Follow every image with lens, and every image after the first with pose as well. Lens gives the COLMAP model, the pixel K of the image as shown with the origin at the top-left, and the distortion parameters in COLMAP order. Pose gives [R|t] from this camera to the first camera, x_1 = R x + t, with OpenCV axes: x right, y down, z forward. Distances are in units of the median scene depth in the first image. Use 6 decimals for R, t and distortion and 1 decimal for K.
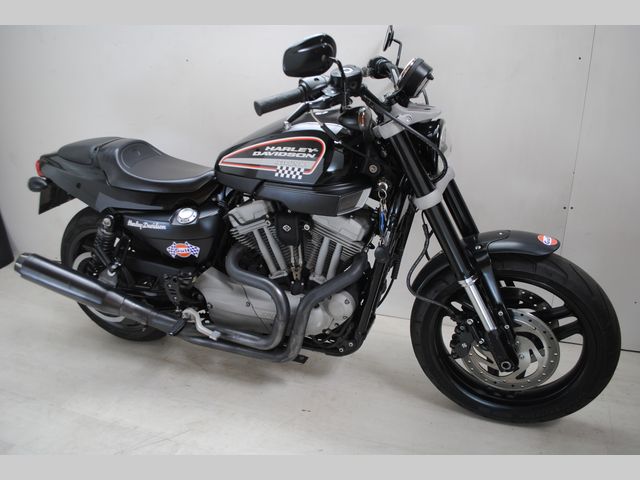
lens RADIAL K [[505.9, 0, 320.0], [0, 505.9, 240.0], [0, 0, 1]] dist [-0.055728, 0.003586]
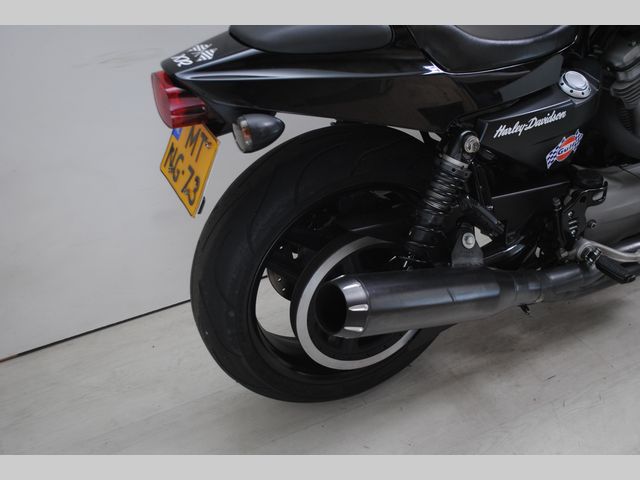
lens RADIAL K [[815.8, 0, 320.0], [0, 815.8, 240.0], [0, 0, 1]] dist [-0.036512, -0.001549]
pose [[0.677706, -0.383322, 0.627518, -1.147385], [0.311852, 0.922660, 0.226817, -0.191425], [-0.665930, 0.041977, 0.744832, 0.525468]]
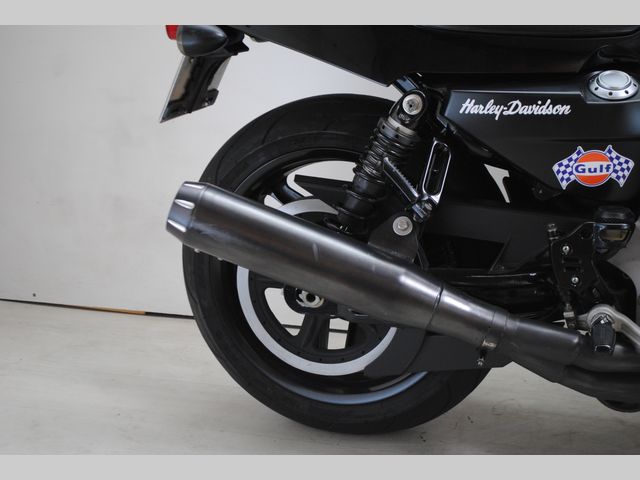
lens RADIAL K [[1085.5, 0, 320.0], [0, 1085.5, 240.0], [0, 0, 1]] dist [-0.016419, -0.005918]
pose [[0.998756, 0.011410, 0.048538, -0.584243], [-0.003539, 0.987232, -0.159247, 0.244857], [-0.049735, 0.158877, 0.986045, 0.099772]]
